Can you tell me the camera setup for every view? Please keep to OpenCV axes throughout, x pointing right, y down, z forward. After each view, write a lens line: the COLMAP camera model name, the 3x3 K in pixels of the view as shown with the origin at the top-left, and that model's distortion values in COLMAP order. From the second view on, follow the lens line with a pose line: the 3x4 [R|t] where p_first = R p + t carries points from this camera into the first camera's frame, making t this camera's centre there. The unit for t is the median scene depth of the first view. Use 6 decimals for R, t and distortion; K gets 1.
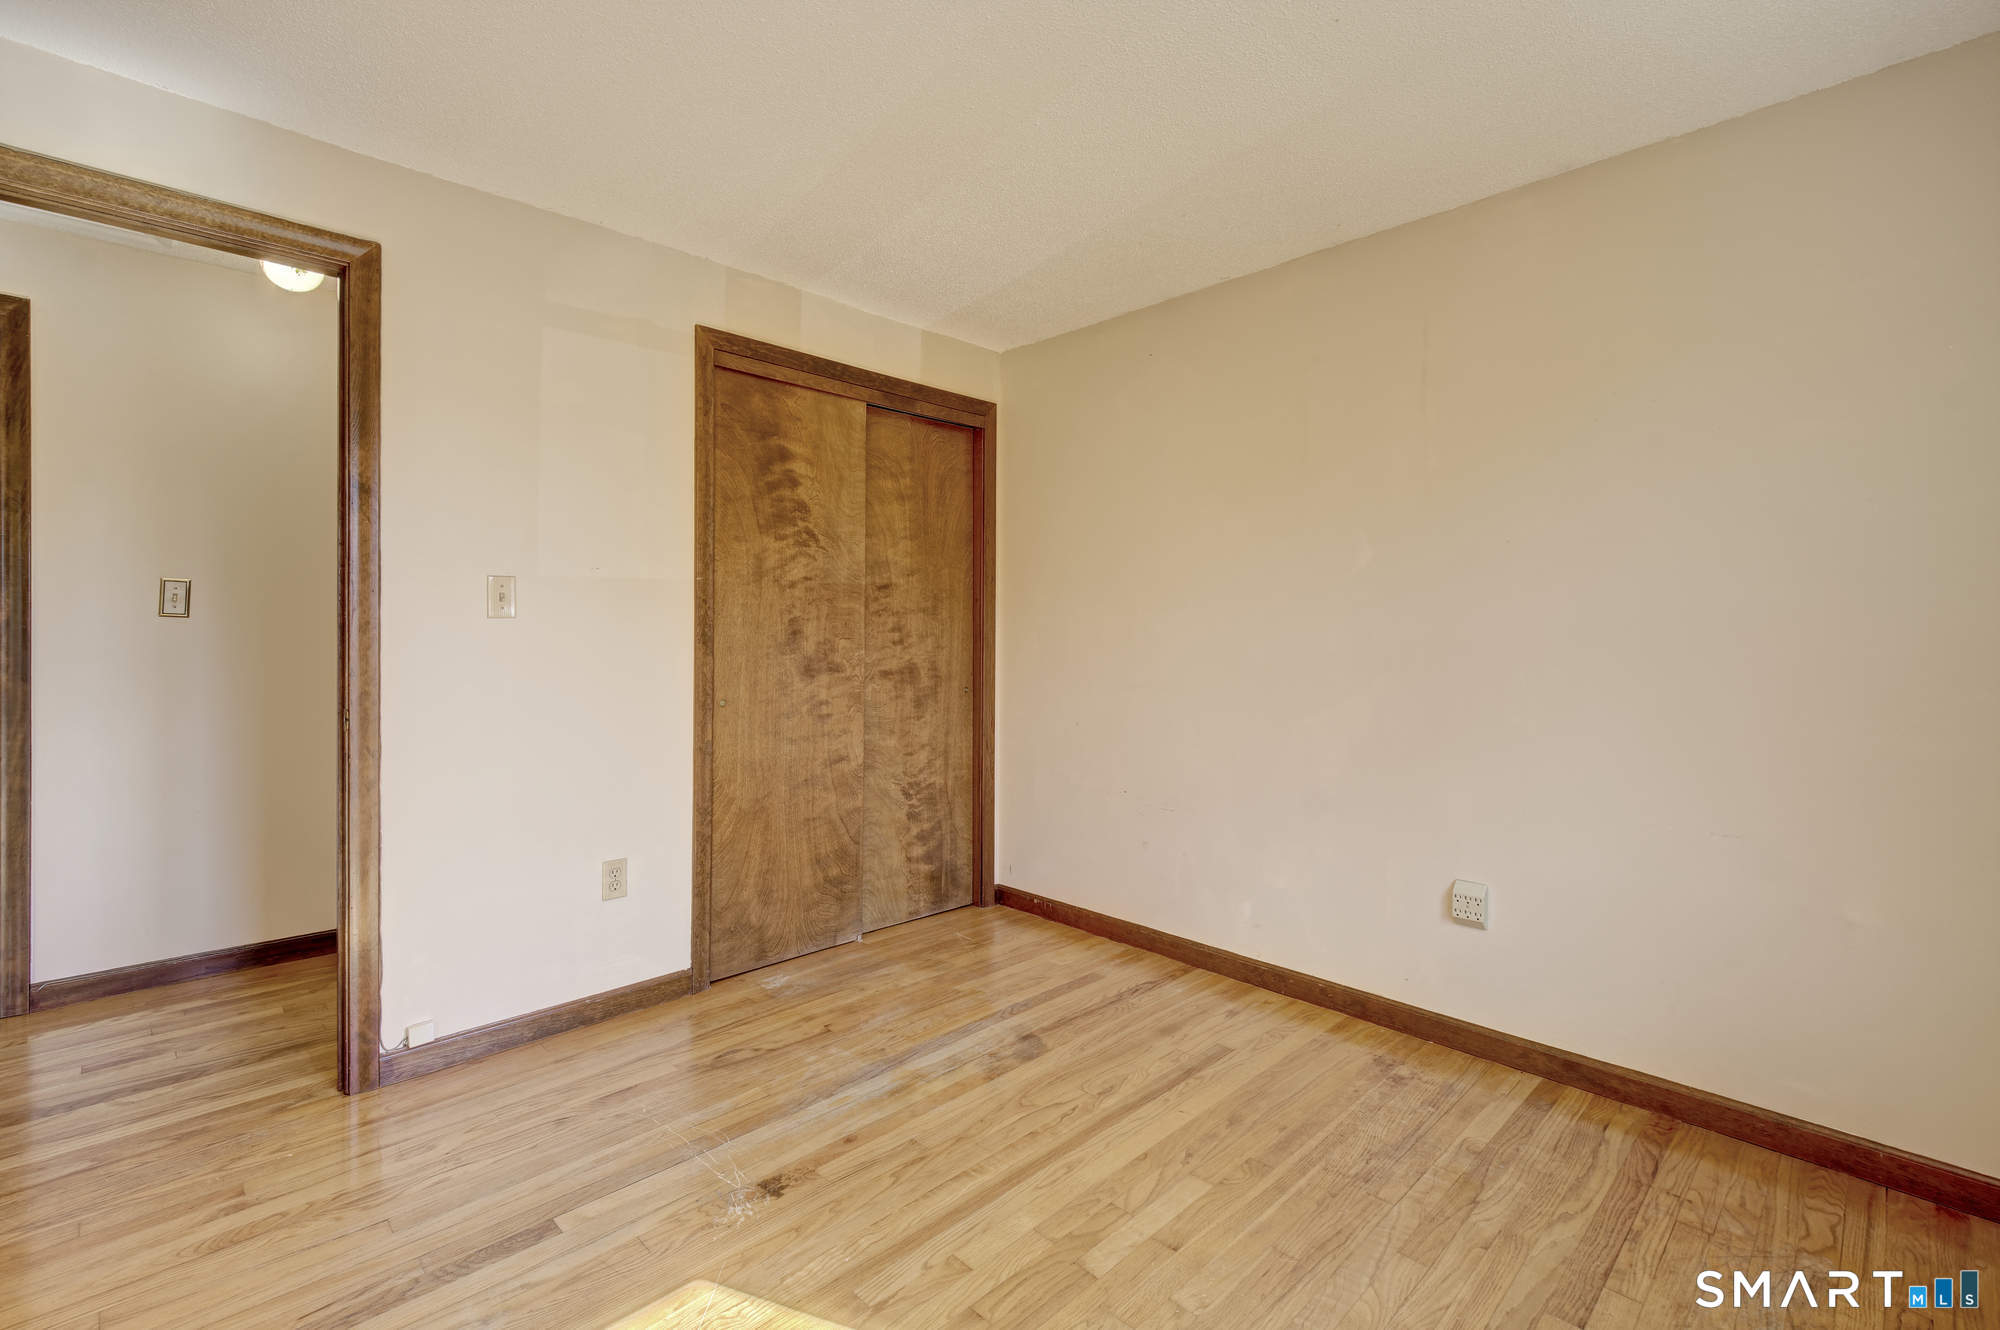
lens RADIAL K [[892.5, 0, 1002.7], [0, 892.5, 652.0], [0, 0, 1]] dist [0.009753, -0.000951]
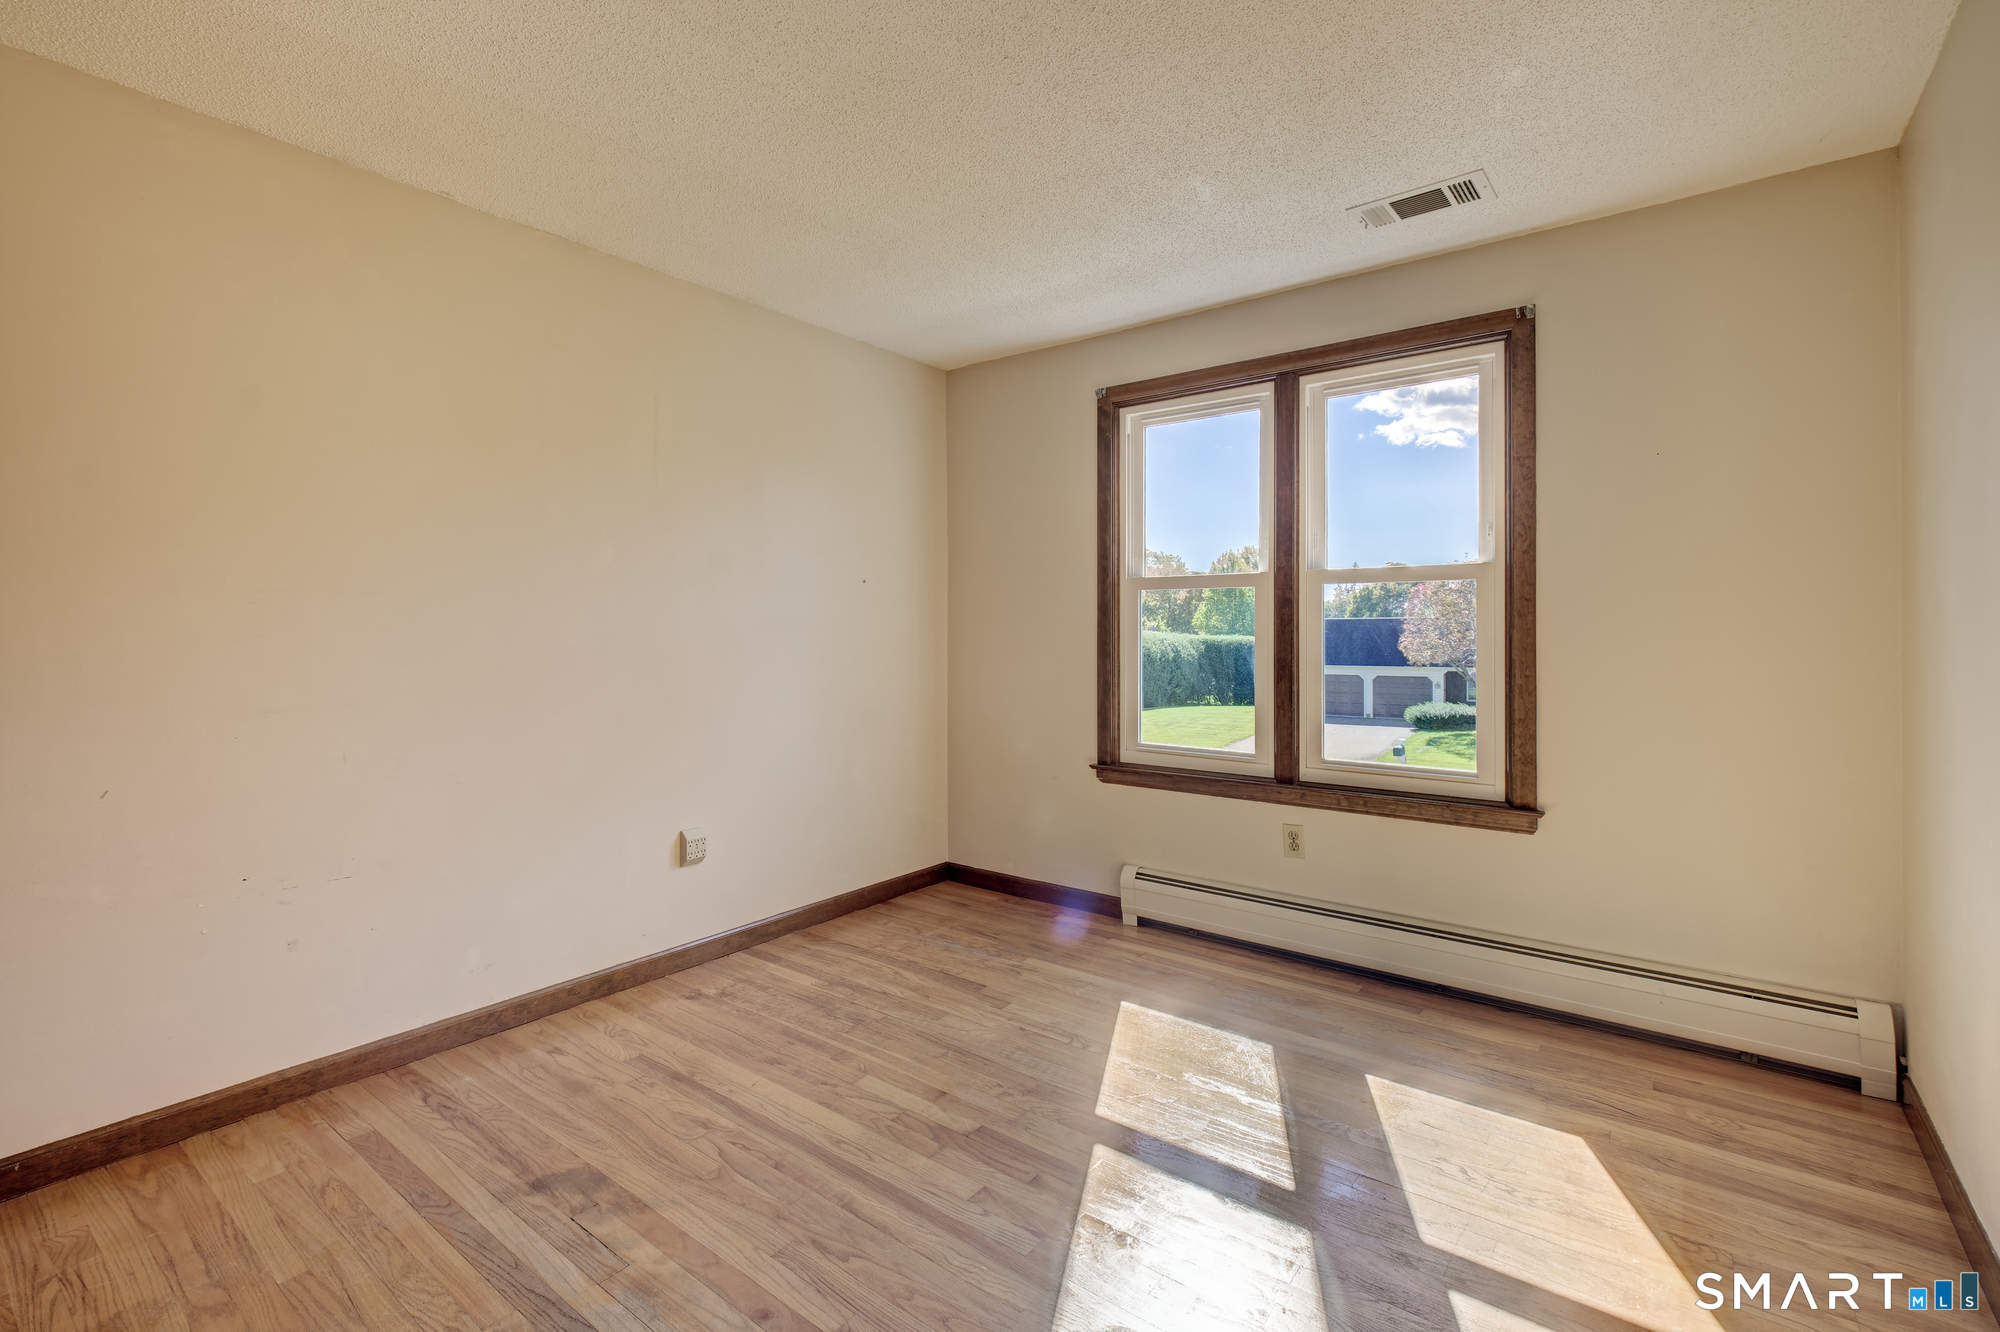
lens RADIAL K [[892.5, 0, 995.3], [0, 892.5, 627.9], [0, 0, 1]] dist [0.009753, -0.000951]
pose [[-0.131579, -0.000139, 0.991306, -0.807812], [0.026656, 0.999638, 0.003678, -0.015042], [-0.990947, 0.026908, -0.131527, 0.778917]]
